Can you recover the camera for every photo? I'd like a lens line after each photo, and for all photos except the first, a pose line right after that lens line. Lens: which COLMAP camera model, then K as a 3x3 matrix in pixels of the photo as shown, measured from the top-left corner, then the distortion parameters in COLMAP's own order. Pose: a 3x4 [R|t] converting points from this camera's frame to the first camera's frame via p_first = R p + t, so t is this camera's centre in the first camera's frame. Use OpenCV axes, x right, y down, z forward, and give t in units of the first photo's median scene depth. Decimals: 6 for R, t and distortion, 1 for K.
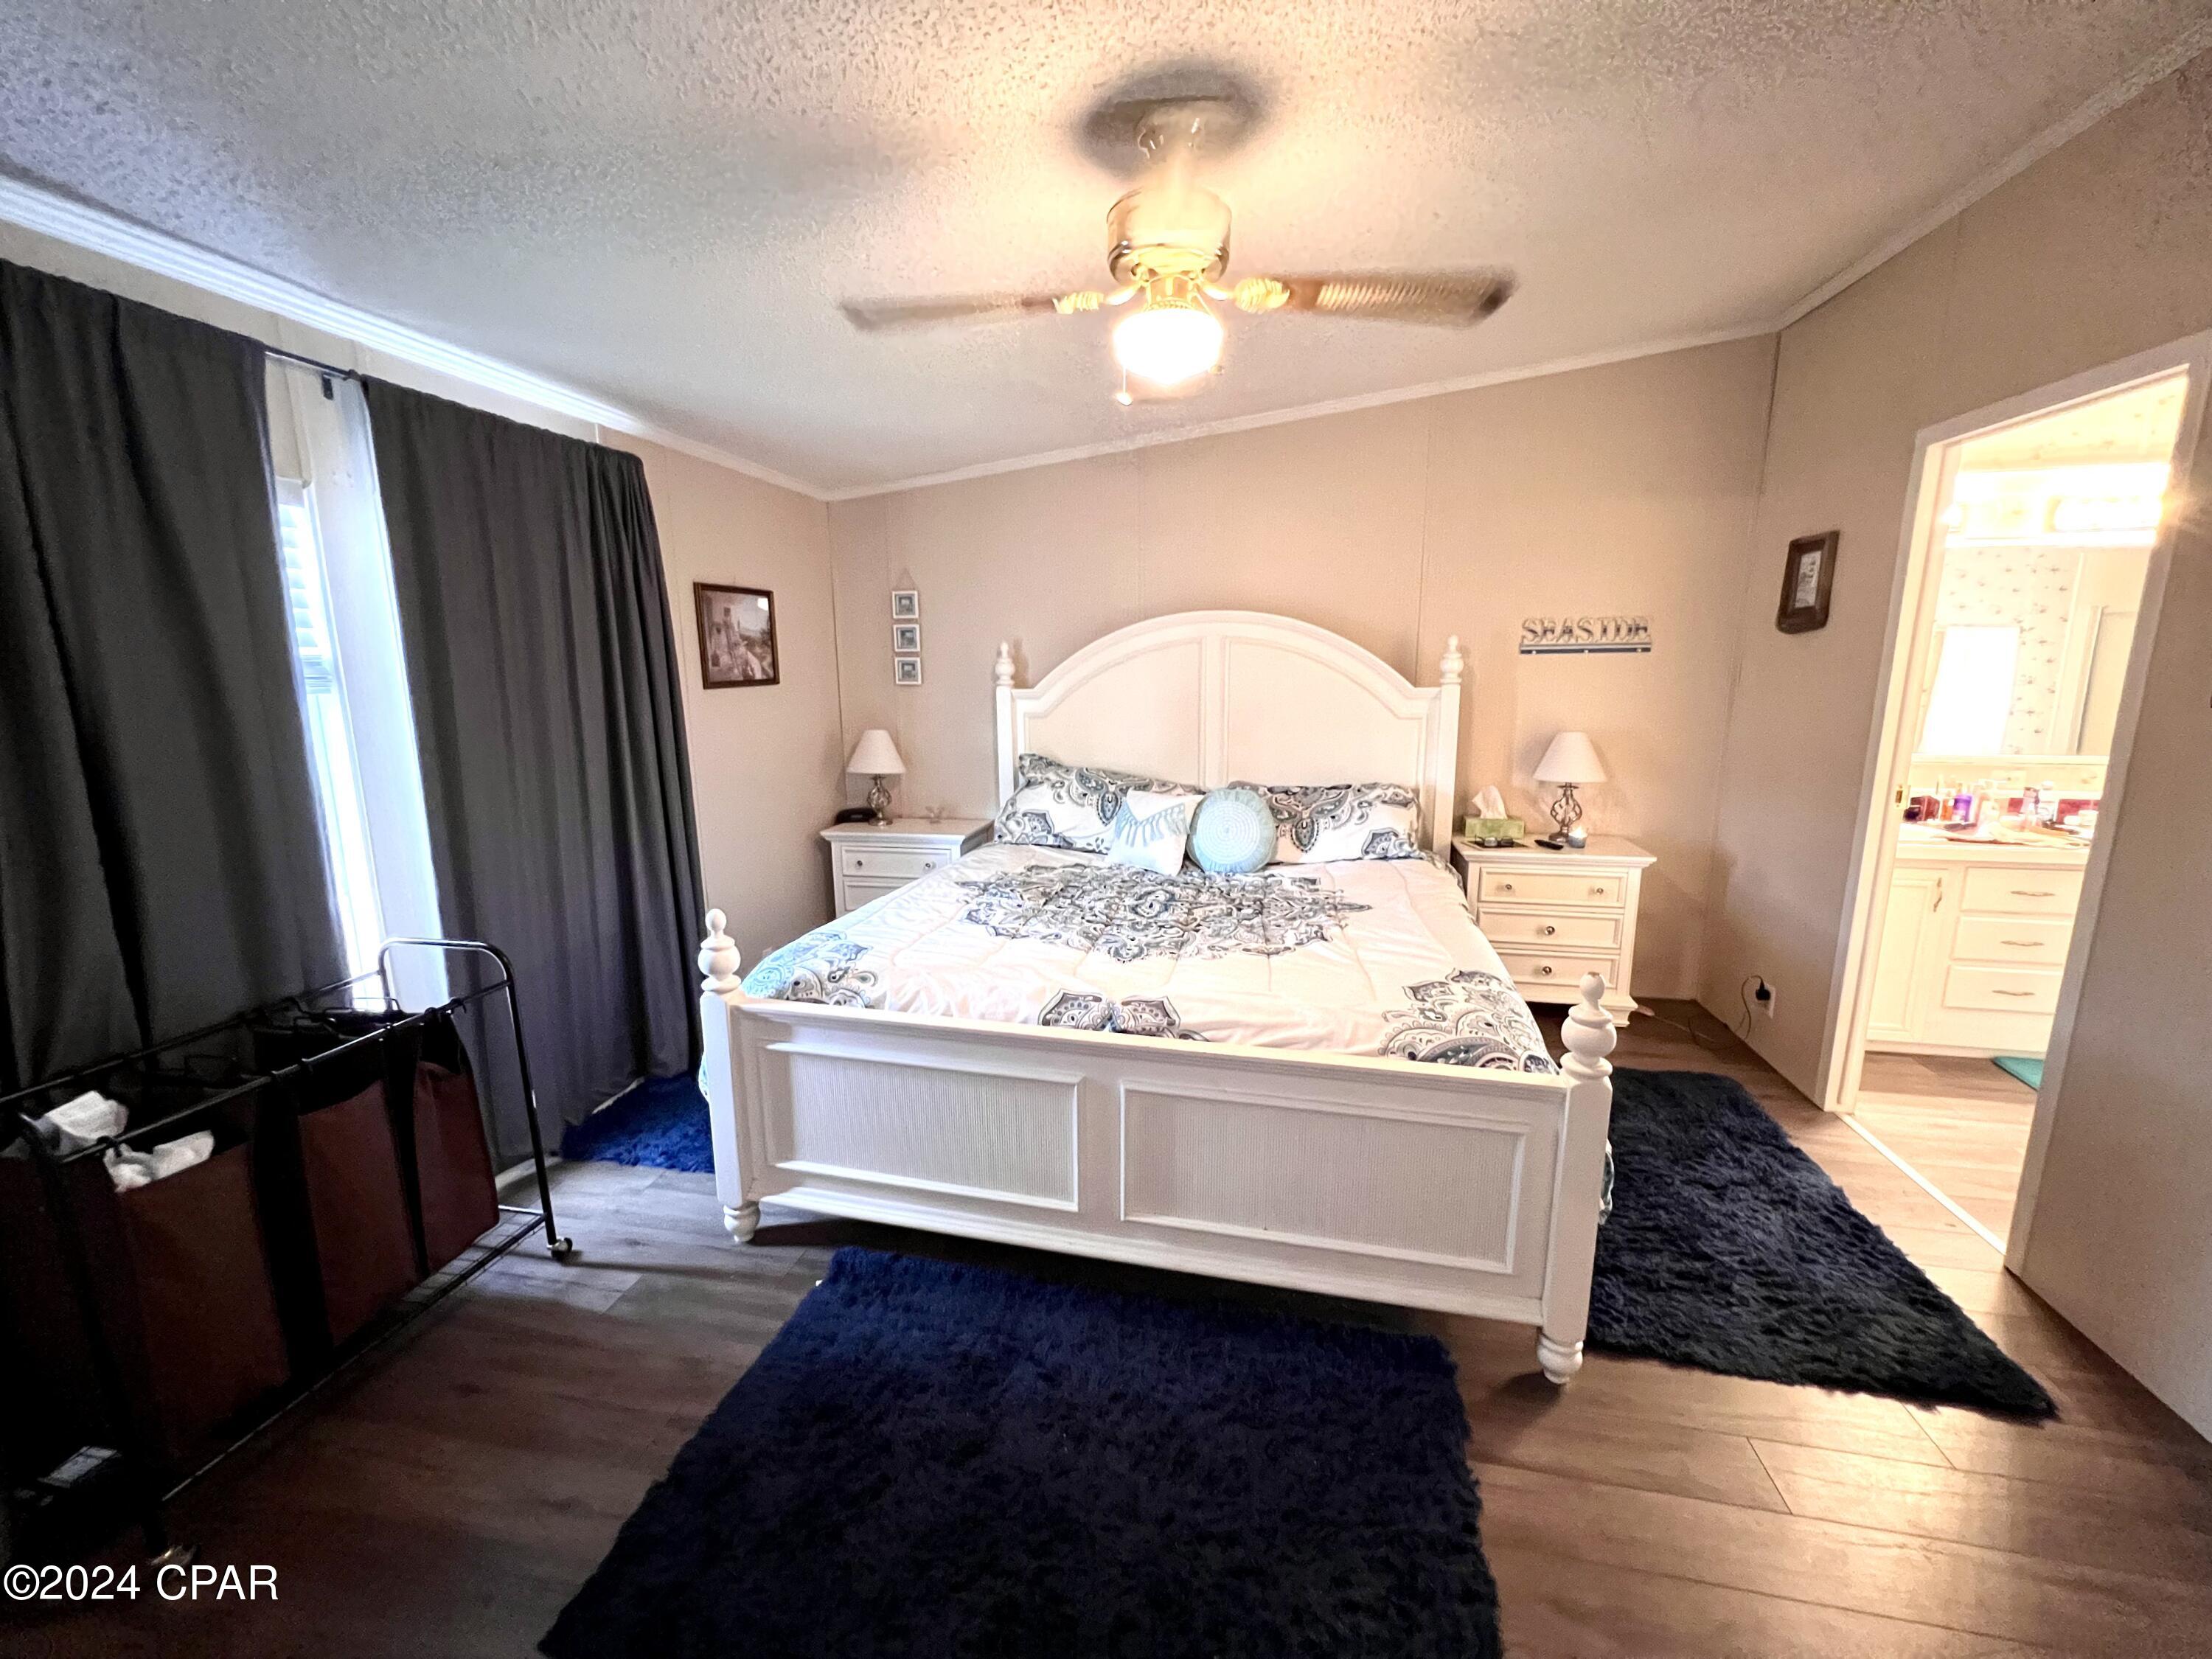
lens RADIAL K [[870.6, 0, 1110.2], [0, 870.6, 816.7], [0, 0, 1]] dist [-0.004109, -0.000092]
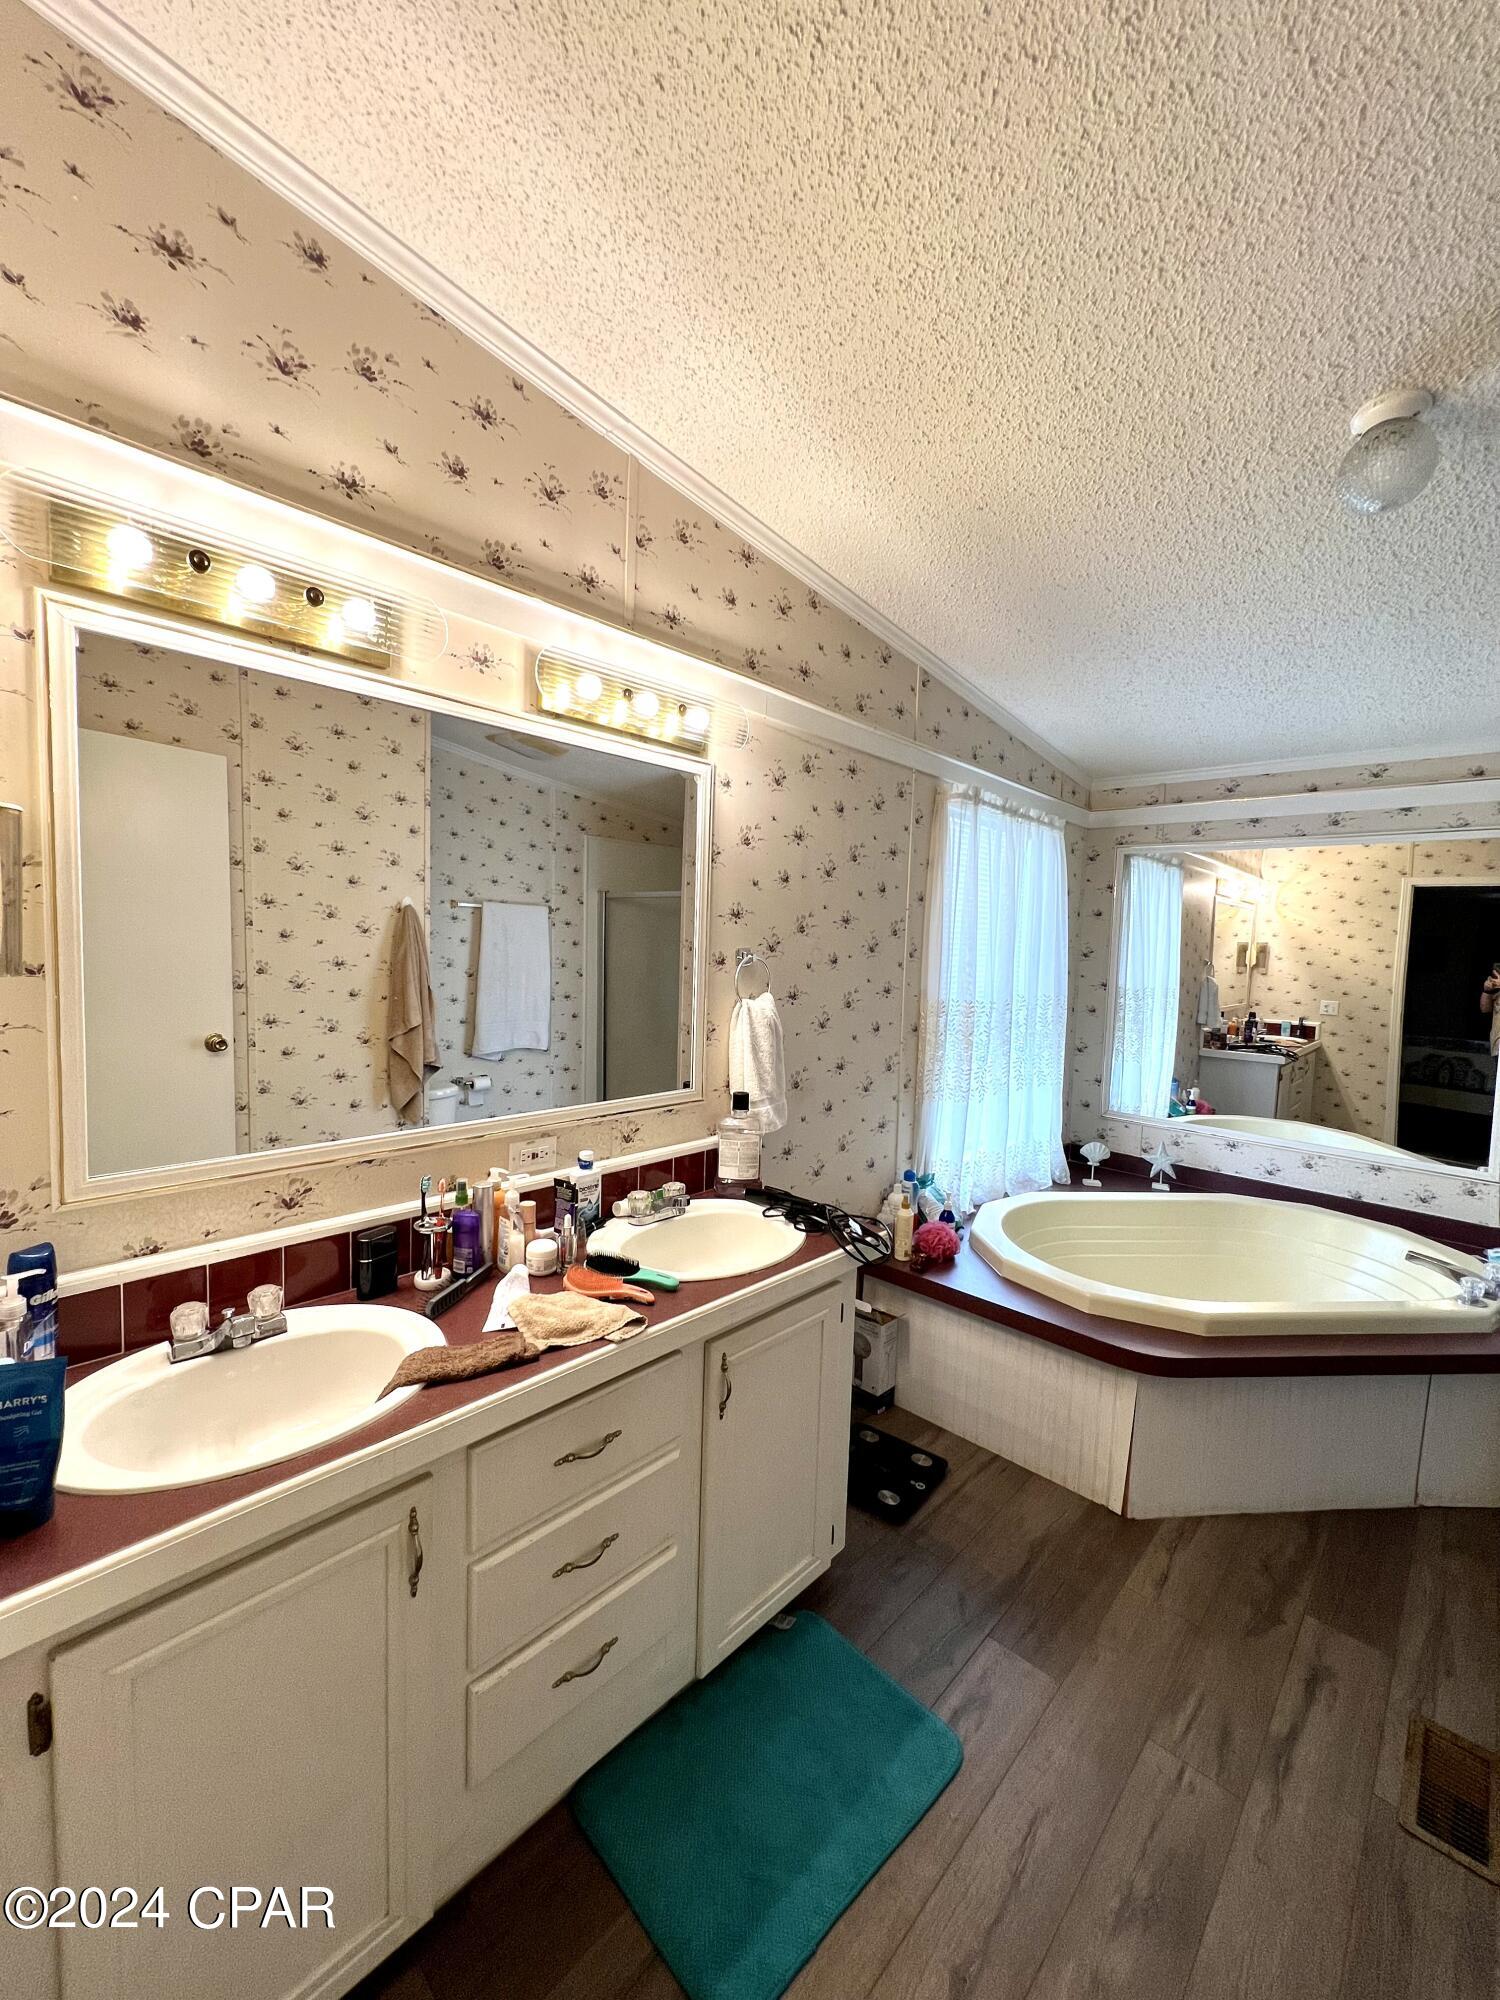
lens RADIAL K [[787.2, 0, 749.9], [0, 787.2, 1001.4], [0, 0, 1]] dist [-0.004109, -0.000092]
pose [[0.517613, -0.044478, 0.854458, 0.436737], [0.124746, 0.991900, -0.023936, -0.071330], [-0.846472, 0.118980, 0.518969, 0.391121]]
